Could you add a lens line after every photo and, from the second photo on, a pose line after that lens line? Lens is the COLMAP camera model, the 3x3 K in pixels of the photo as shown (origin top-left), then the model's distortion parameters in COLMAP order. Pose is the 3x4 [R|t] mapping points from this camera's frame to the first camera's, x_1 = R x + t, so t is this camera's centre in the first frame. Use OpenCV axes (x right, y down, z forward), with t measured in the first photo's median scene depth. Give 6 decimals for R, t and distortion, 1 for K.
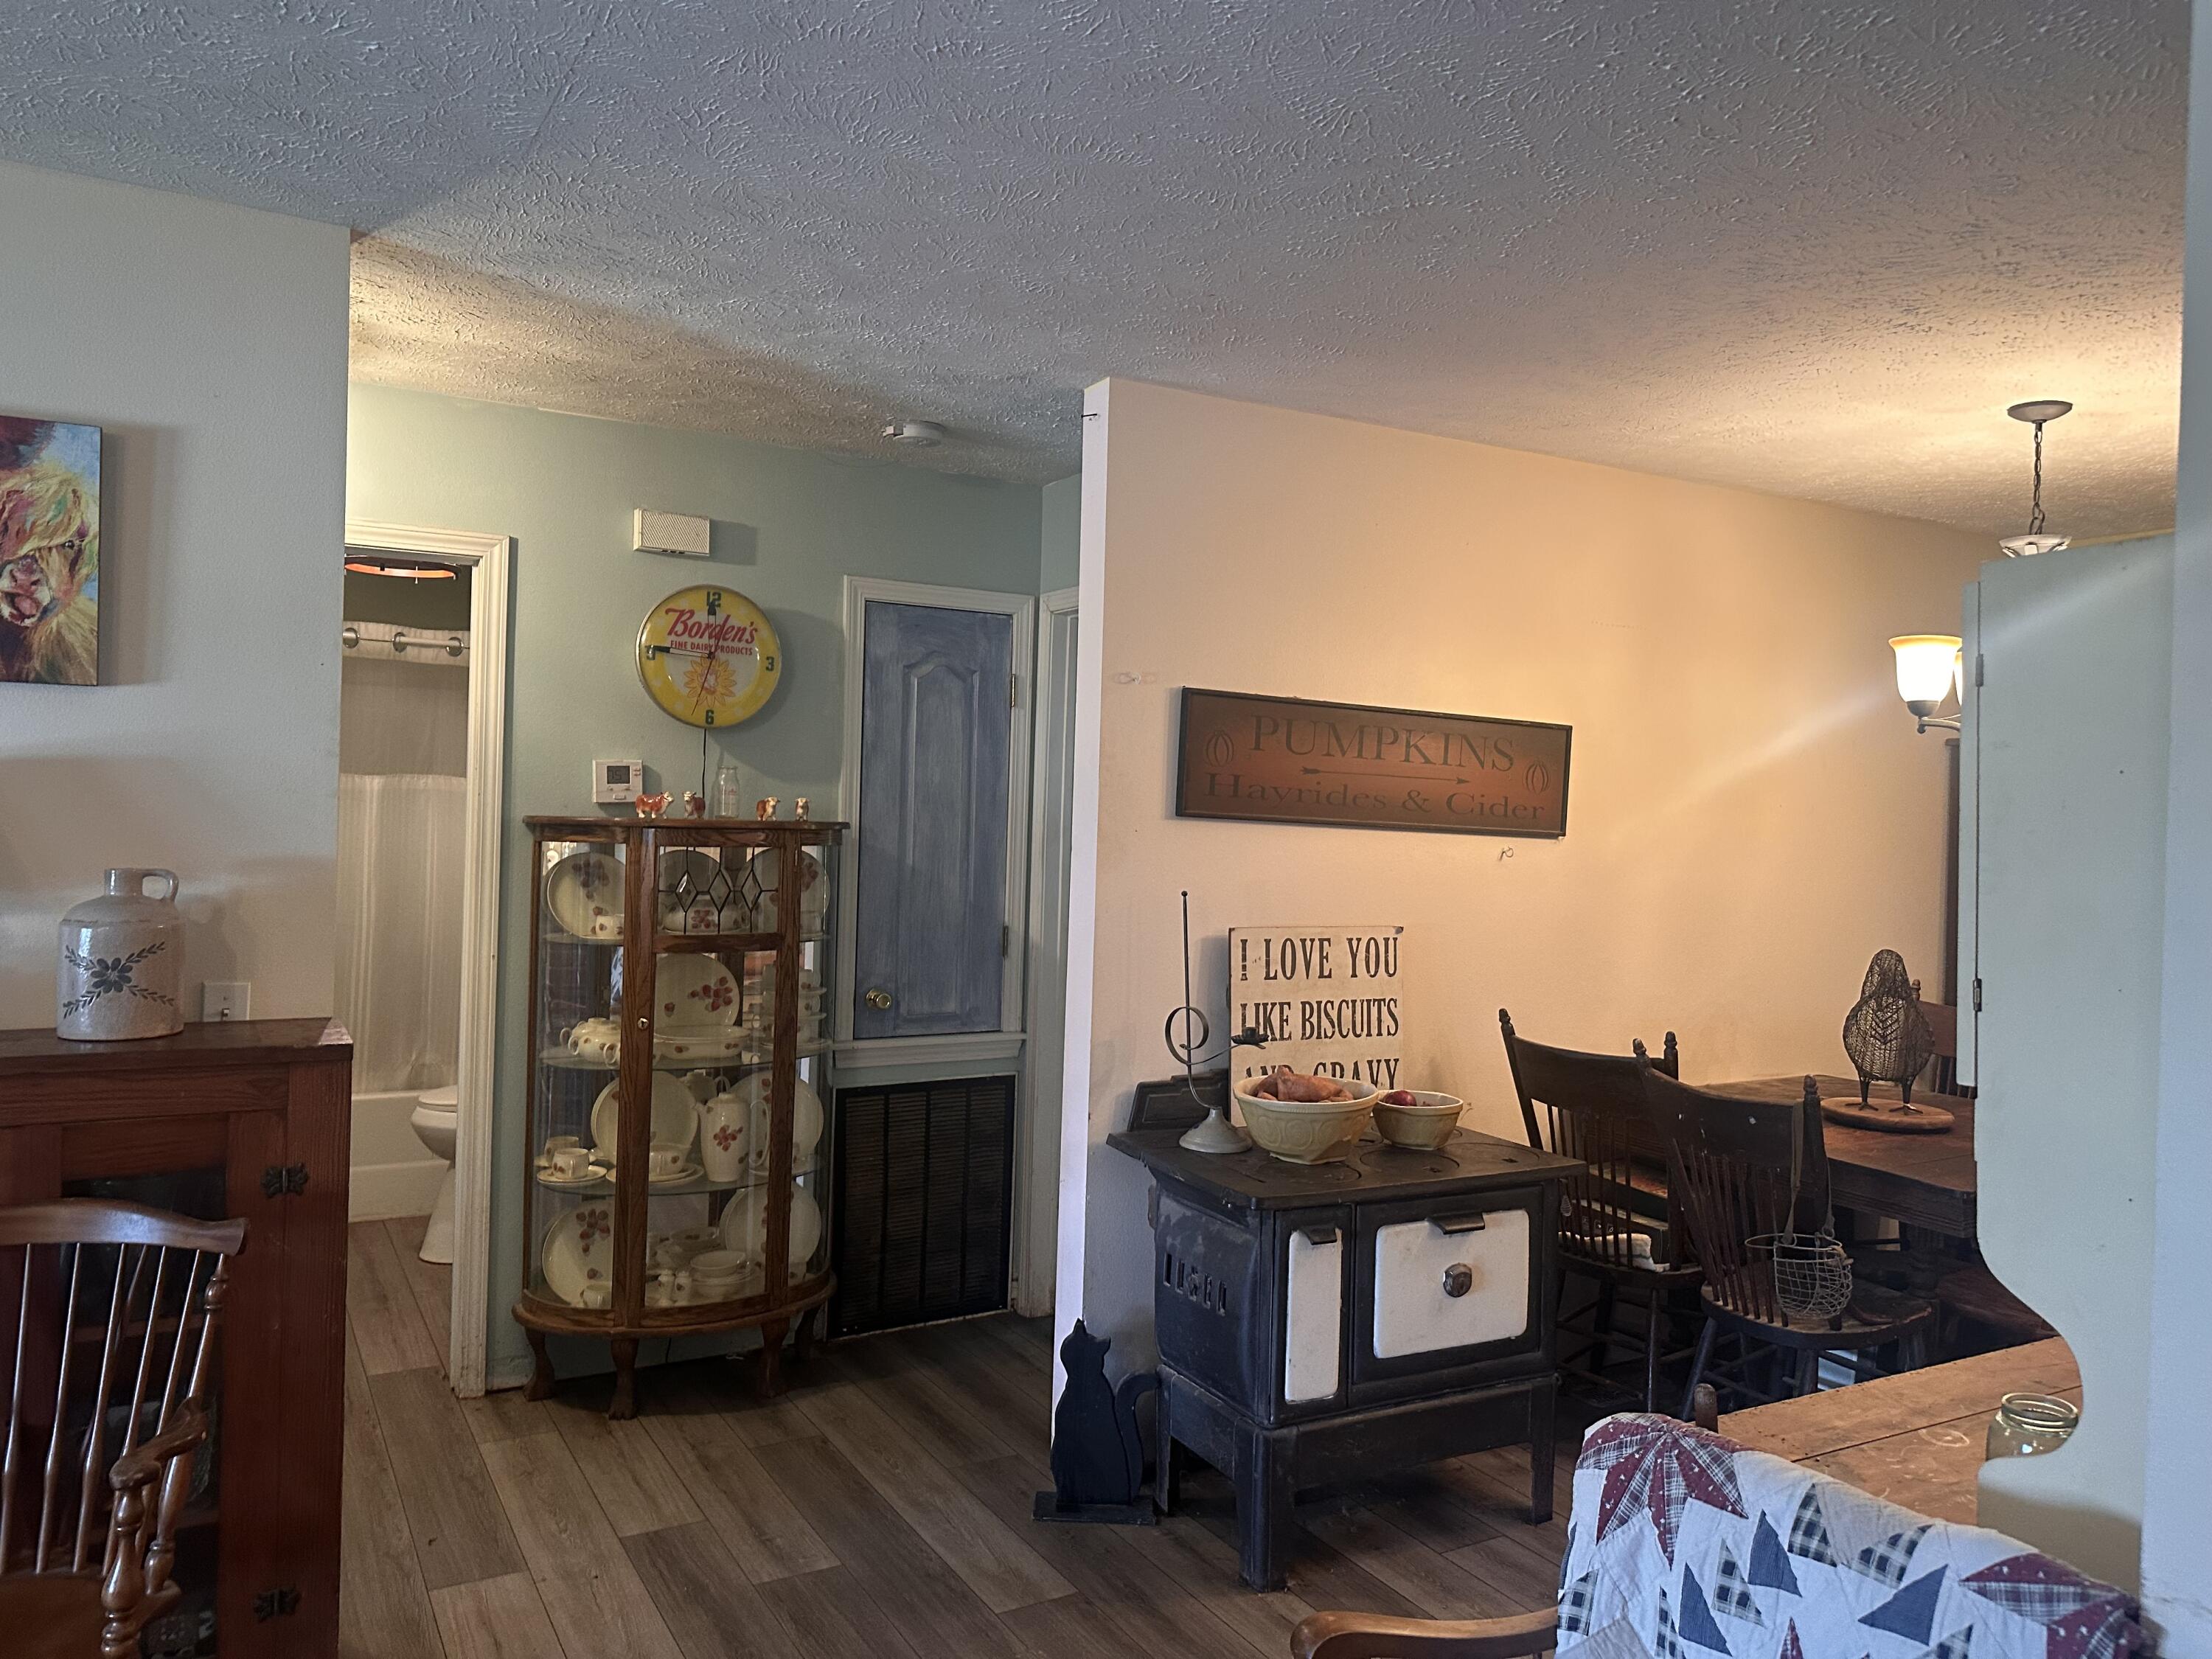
lens RADIAL K [[1545.3, 0, 1112.8], [0, 1545.3, 808.8], [0, 0, 1]] dist [0.069957, -0.089711]
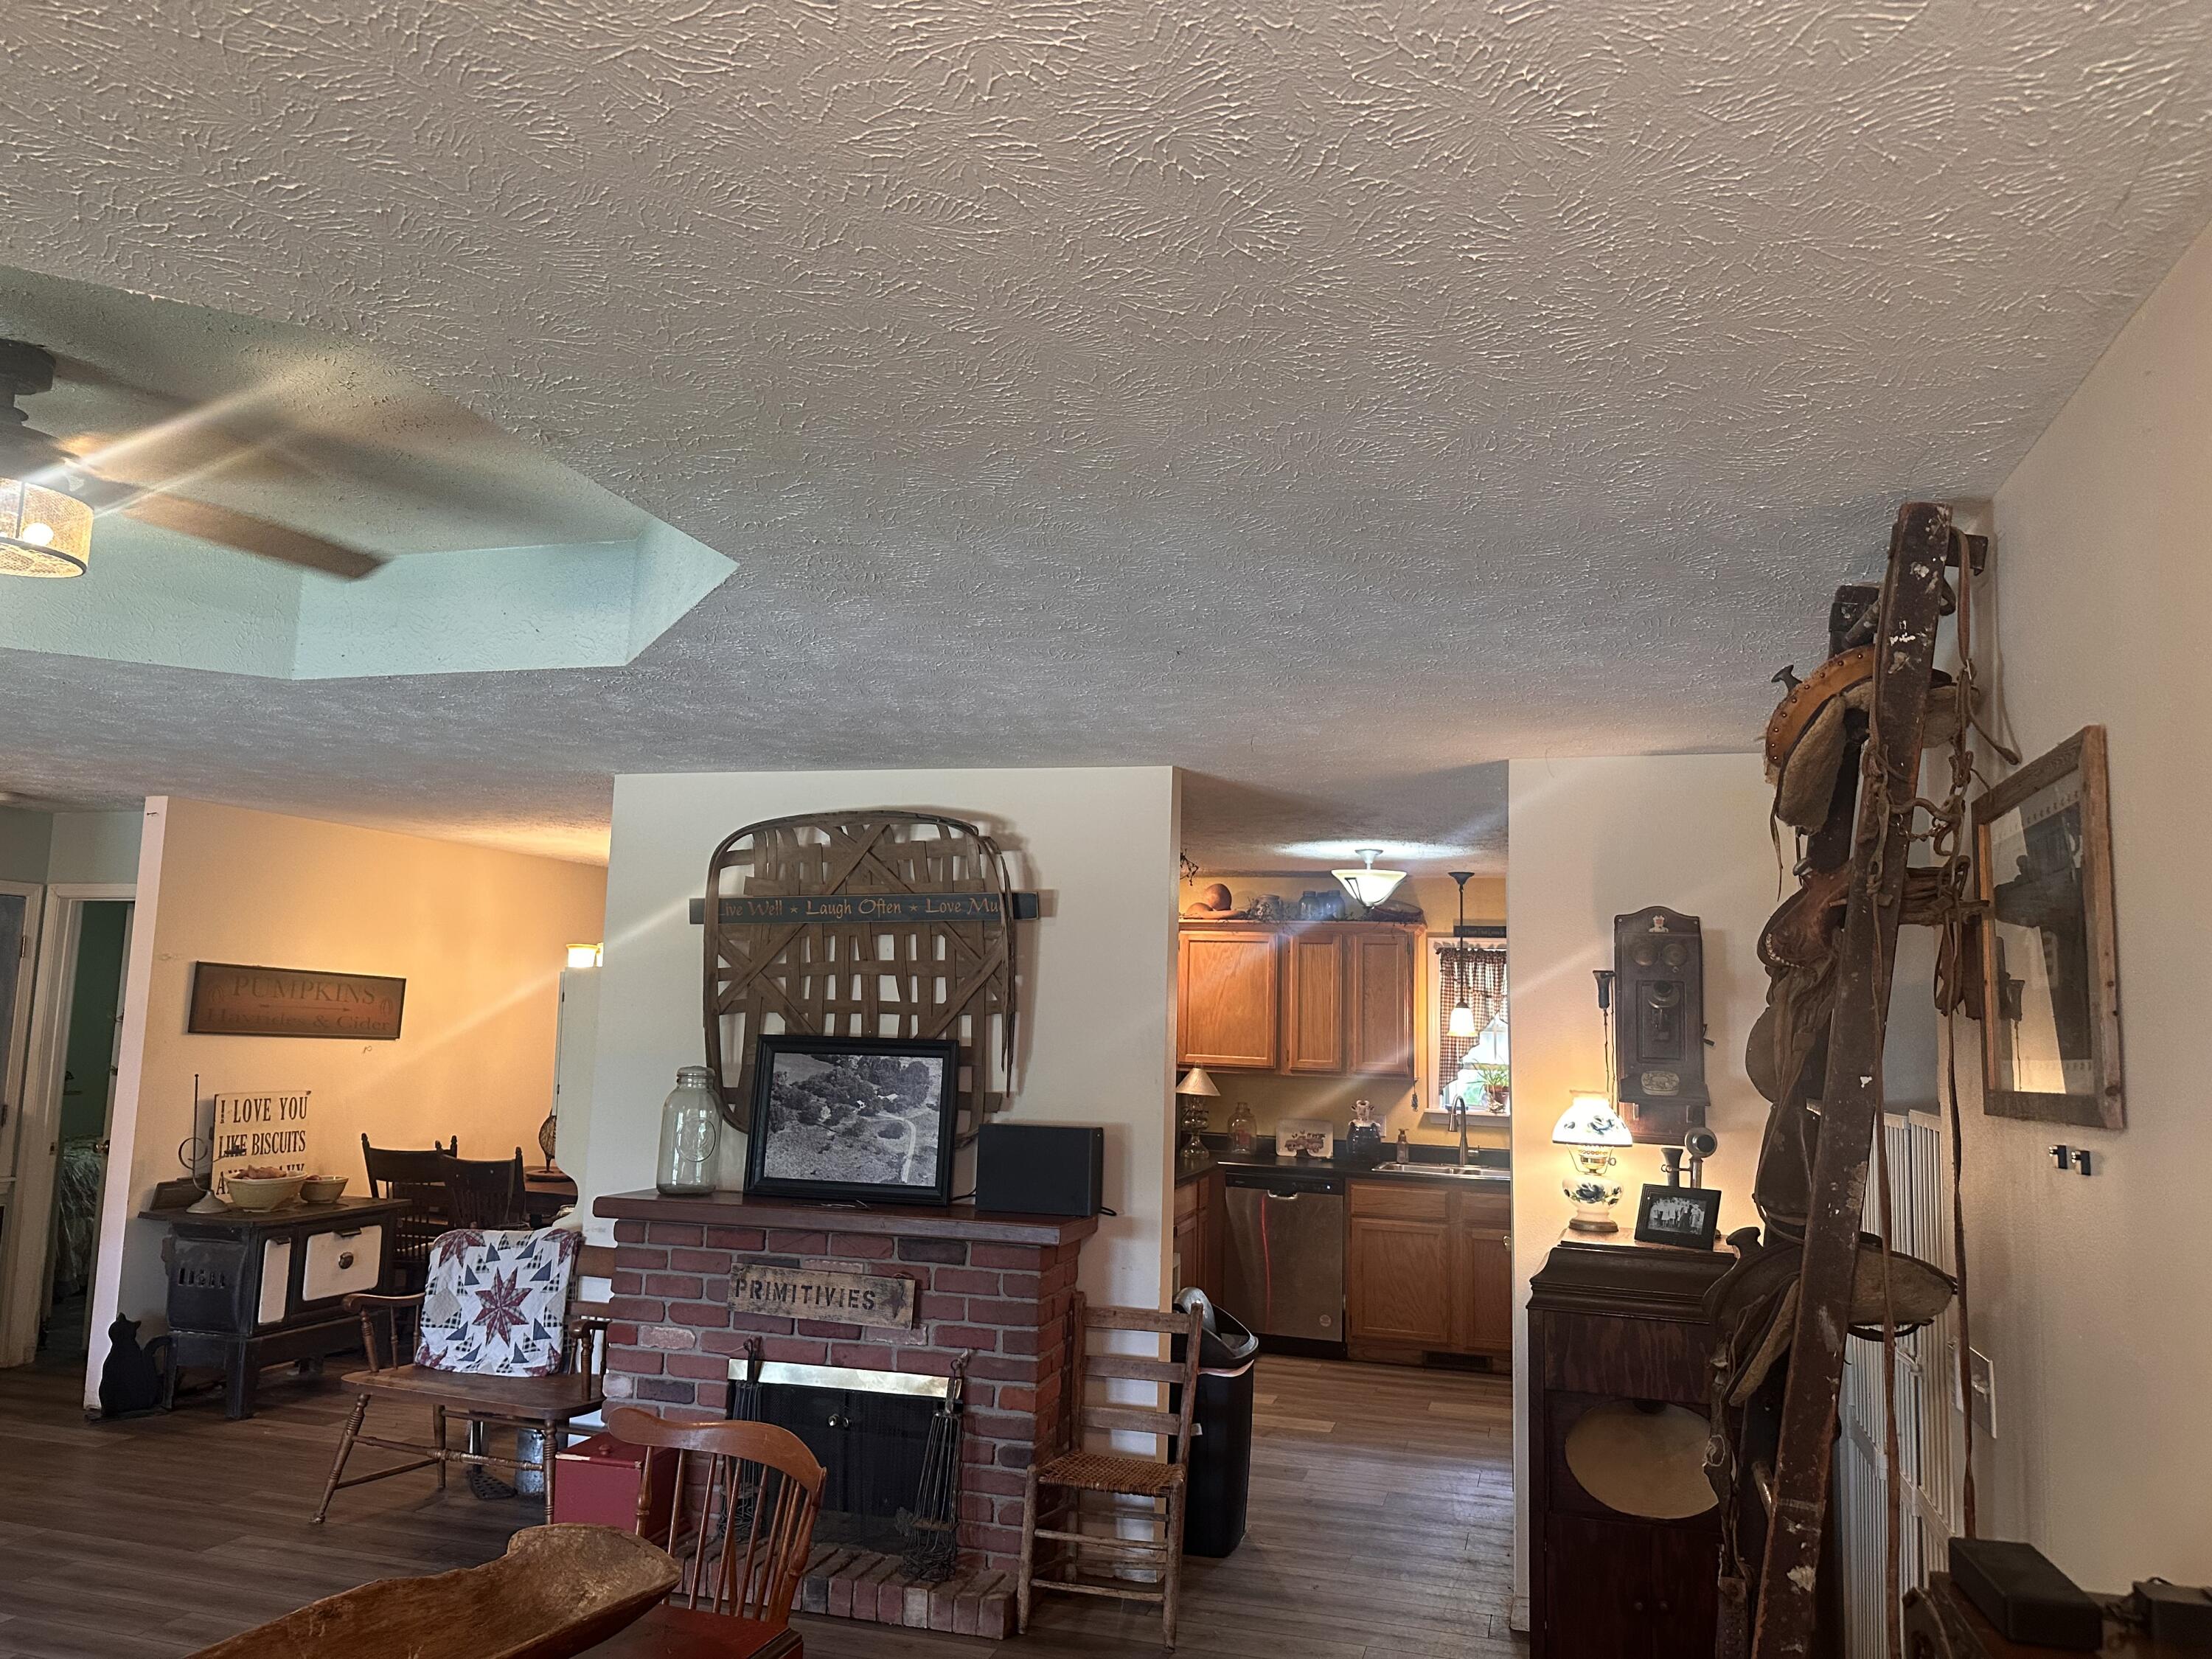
lens RADIAL K [[1545.3, 0, 1092.9], [0, 1545.3, 815.0], [0, 0, 1]] dist [0.069957, -0.089711]
pose [[0.733684, 0.079836, 0.674784, -0.430878], [-0.003413, 0.993494, -0.113833, -0.042641], [-0.679482, 0.081214, 0.729184, -1.060562]]
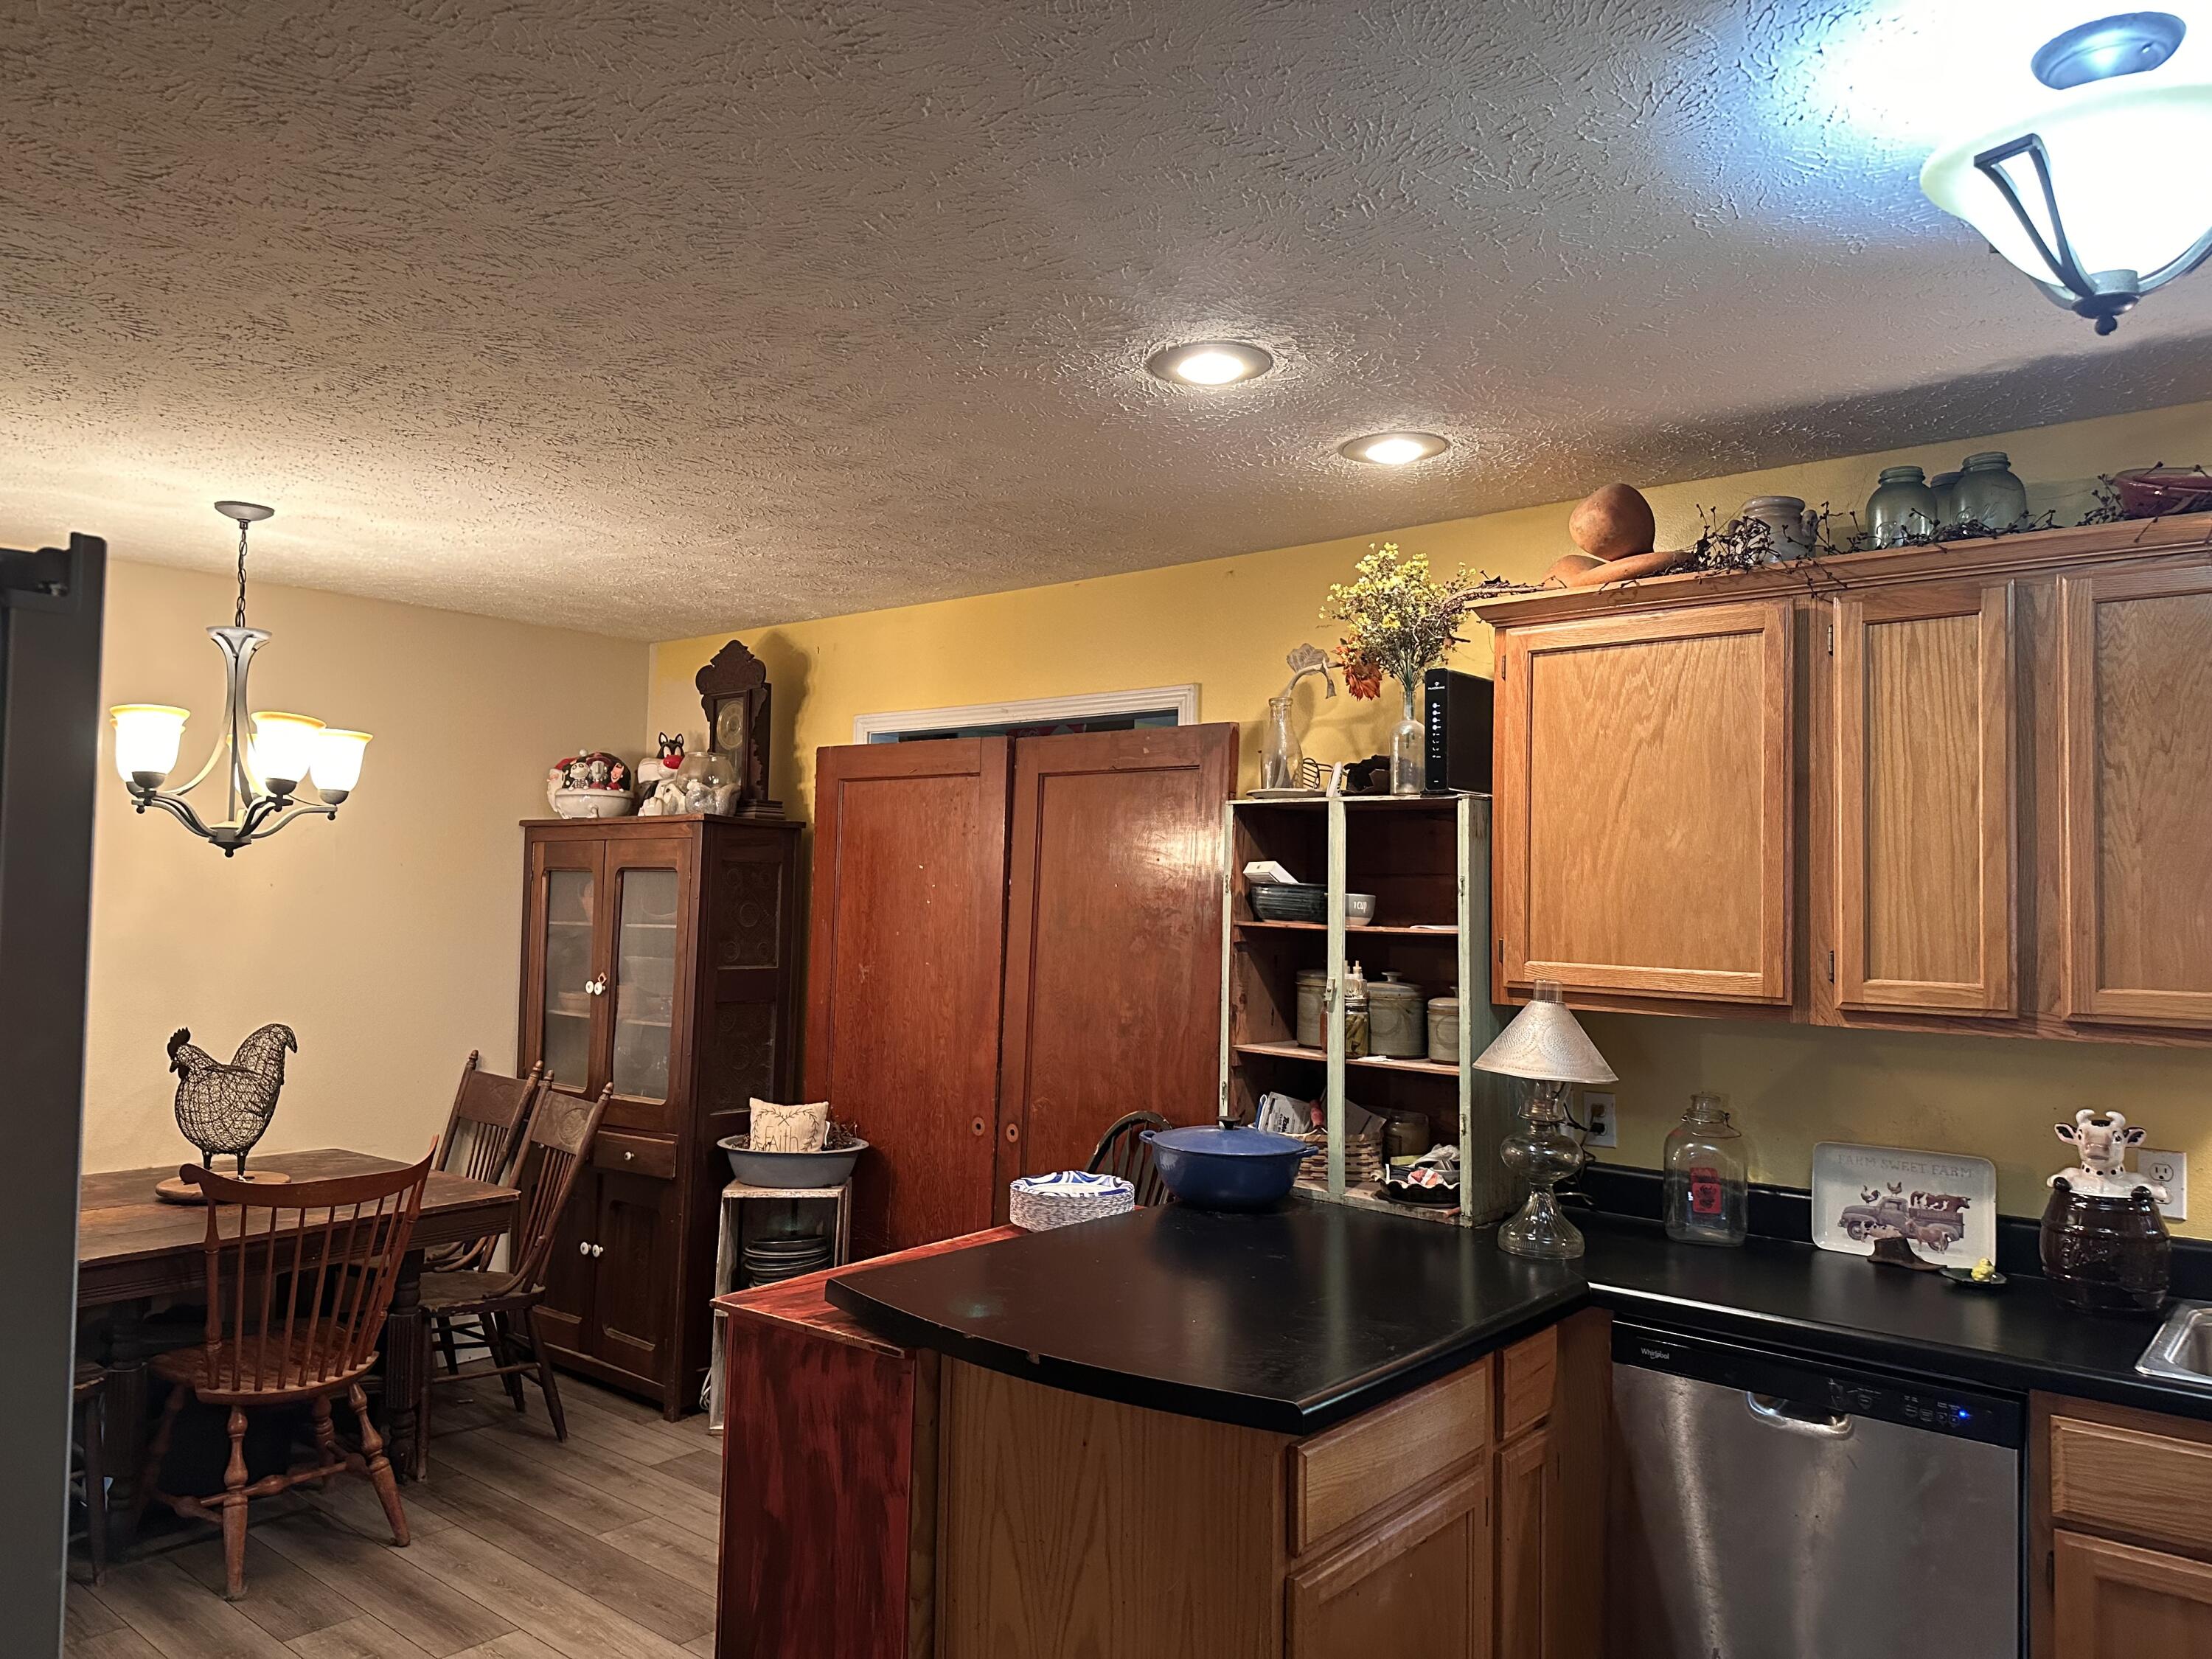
lens RADIAL K [[1545.3, 0, 1105.0], [0, 1545.3, 830.1], [0, 0, 1]] dist [0.069957, -0.089711]
pose [[0.941545, 0.003392, 0.336871, 0.755514], [0.010216, 0.999202, -0.038613, 0.008734], [-0.336733, 0.039797, 0.940759, -0.164220]]
